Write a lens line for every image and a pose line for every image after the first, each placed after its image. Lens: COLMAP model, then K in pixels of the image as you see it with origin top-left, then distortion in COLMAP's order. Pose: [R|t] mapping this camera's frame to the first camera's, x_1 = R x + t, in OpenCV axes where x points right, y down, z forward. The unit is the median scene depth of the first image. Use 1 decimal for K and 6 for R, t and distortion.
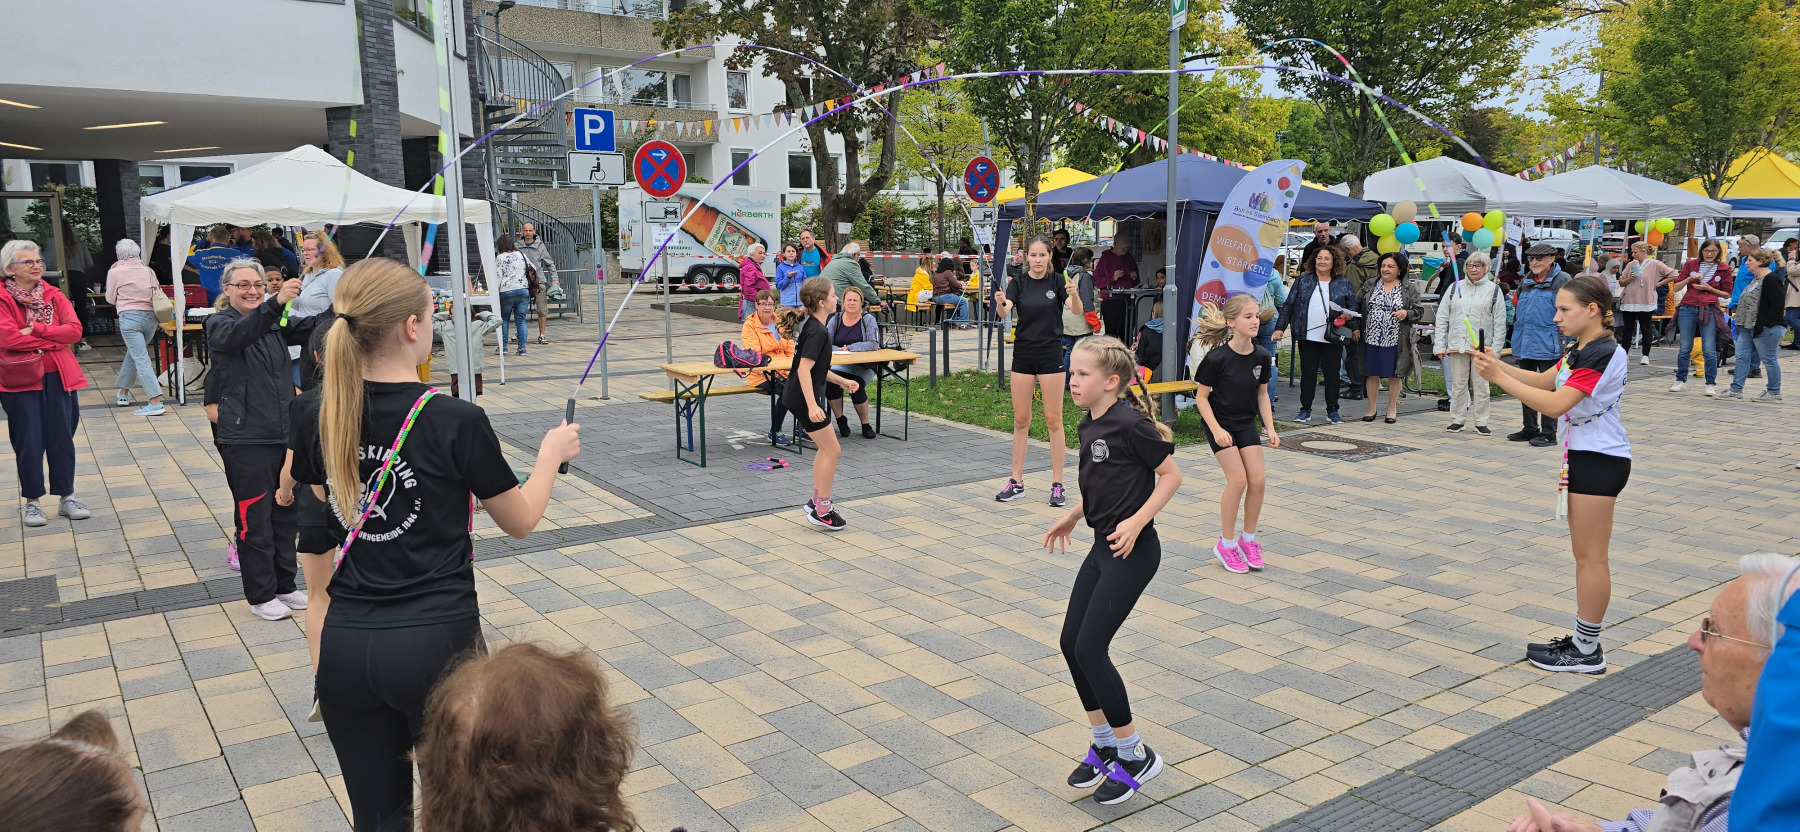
lens RADIAL K [[1222.7, 0, 897.7], [0, 1222.7, 404.1], [0, 0, 1]] dist [0.064854, -0.063409]
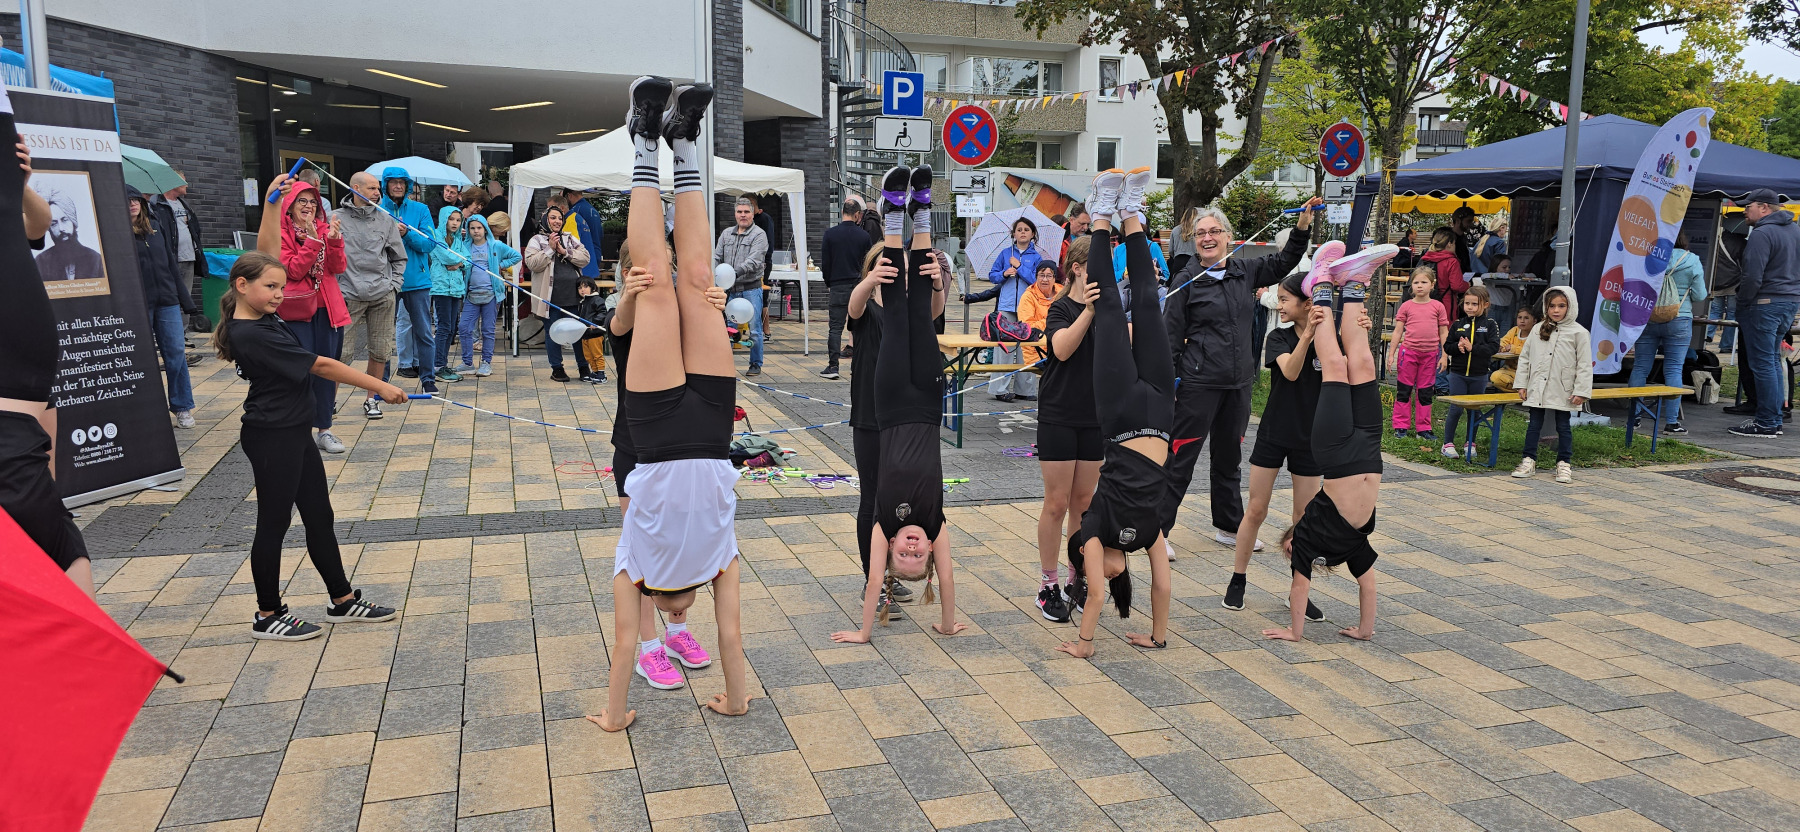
lens RADIAL K [[1222.7, 0, 889.4], [0, 1222.7, 408.3], [0, 0, 1]] dist [0.064854, -0.063409]
pose [[0.951742, 0.064747, -0.299991, 0.054109], [-0.063423, 0.997886, 0.014157, 0.010507], [0.300274, 0.005553, 0.953837, 0.100226]]
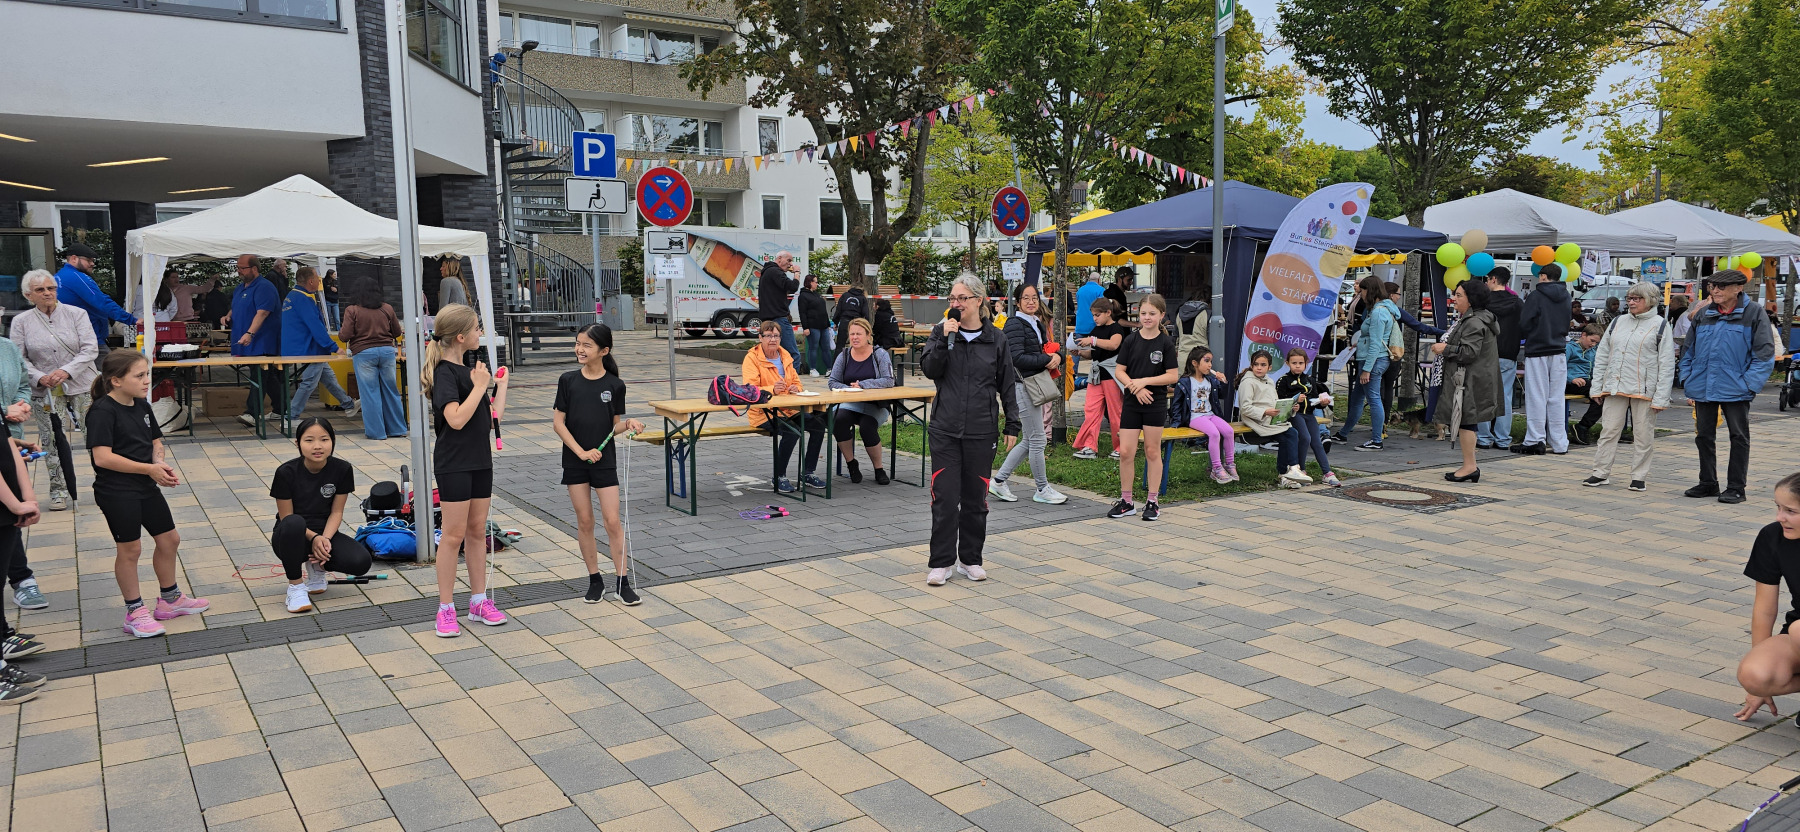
lens RADIAL K [[1222.7, 0, 897.6], [0, 1222.7, 411.3], [0, 0, 1]] dist [0.064854, -0.063409]
pose [[0.999552, 0.002249, -0.029832, 0.014421], [-0.003330, 0.999338, -0.036233, 0.006076], [0.029731, 0.036316, 0.998898, 0.093181]]
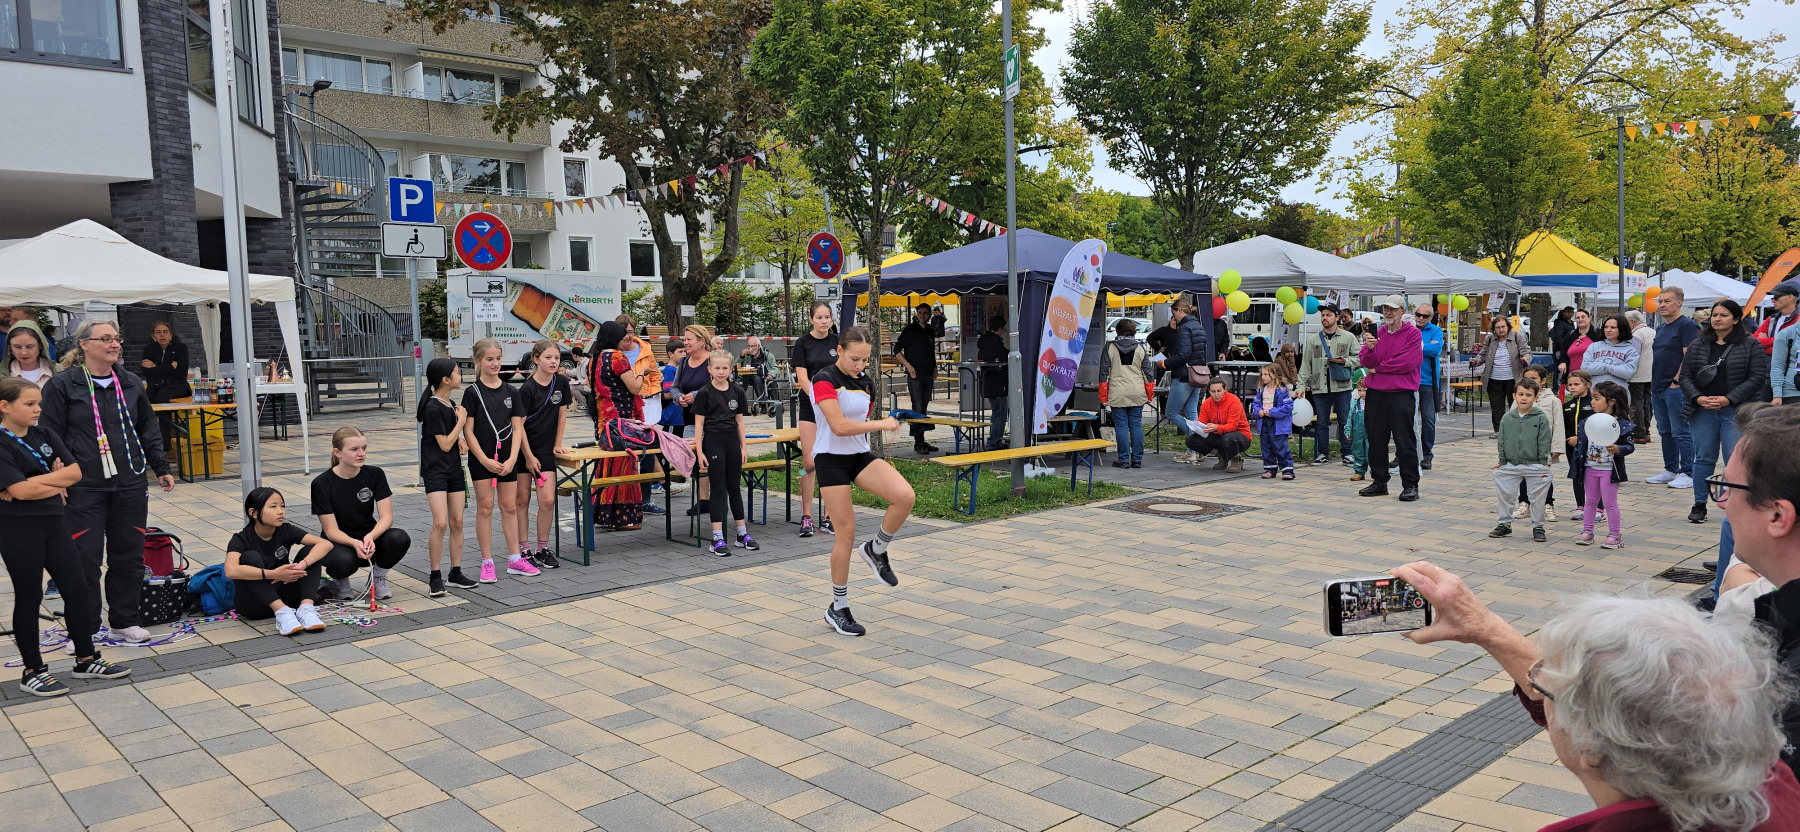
lens RADIAL K [[1222.7, 0, 908.8], [0, 1222.7, 404.3], [0, 0, 1]] dist [0.064854, -0.063409]
pose [[0.991231, -0.020341, 0.130566, 0.005989], [0.029964, 0.996942, -0.072170, 0.014675], [-0.128698, 0.075449, 0.988809, 0.031672]]
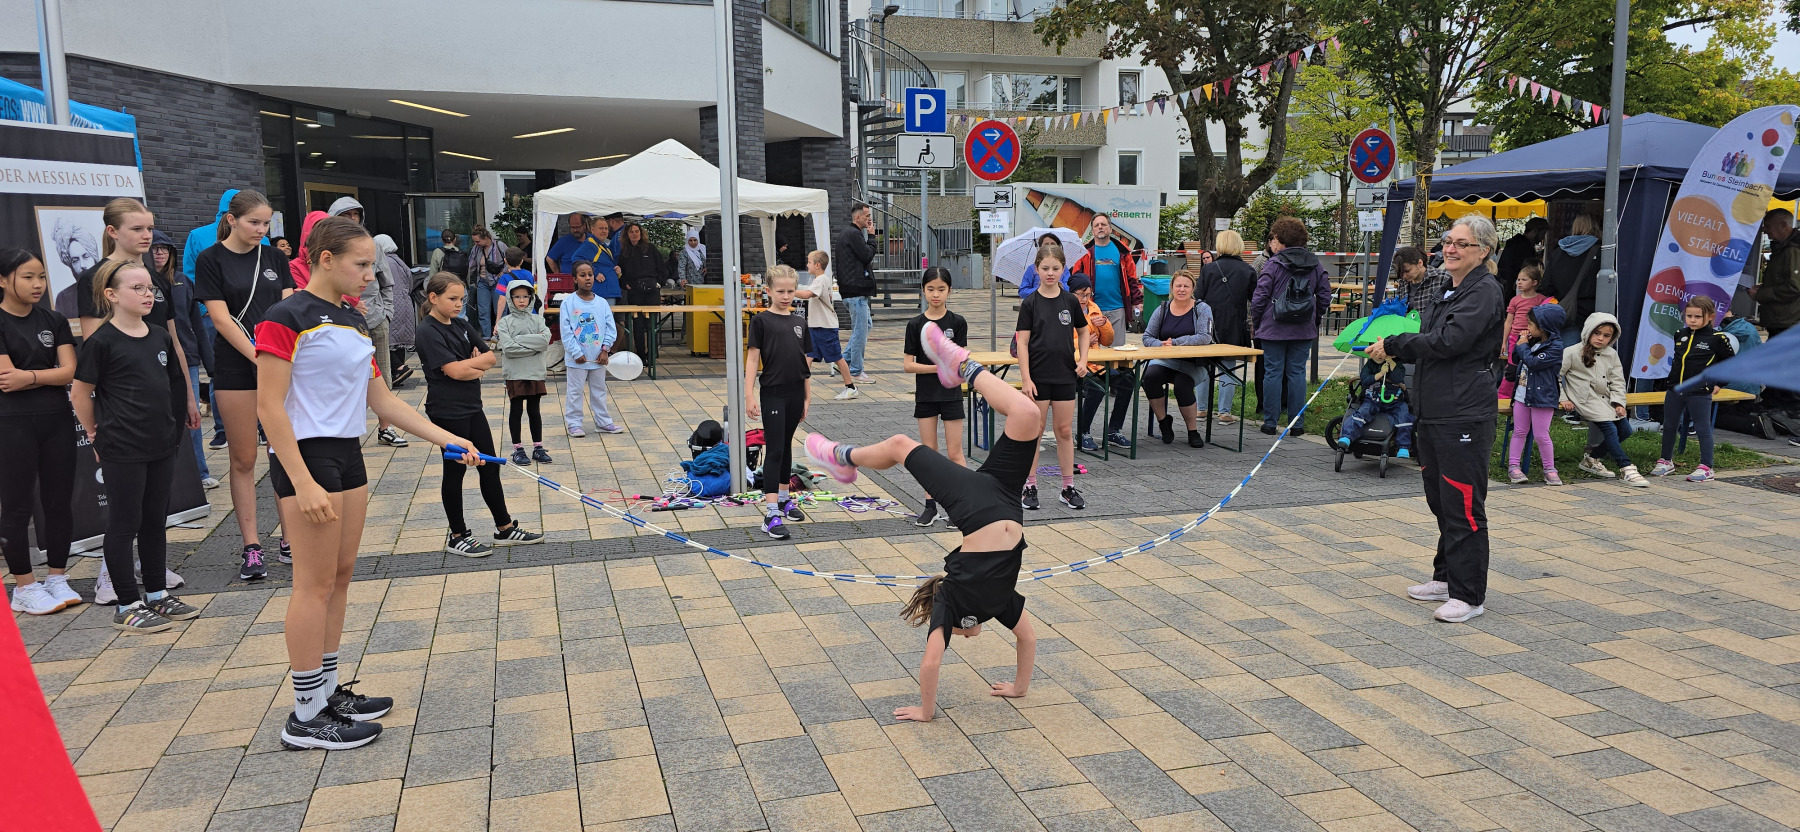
lens RADIAL K [[1222.7, 0, 890.9], [0, 1222.7, 409.6], [0, 0, 1]] dist [0.064854, -0.063409]
pose [[0.947063, 0.041211, -0.318391, 0.046329], [-0.043001, 0.999074, 0.001407, 0.009252], [0.318154, 0.012358, 0.947958, 0.112124]]
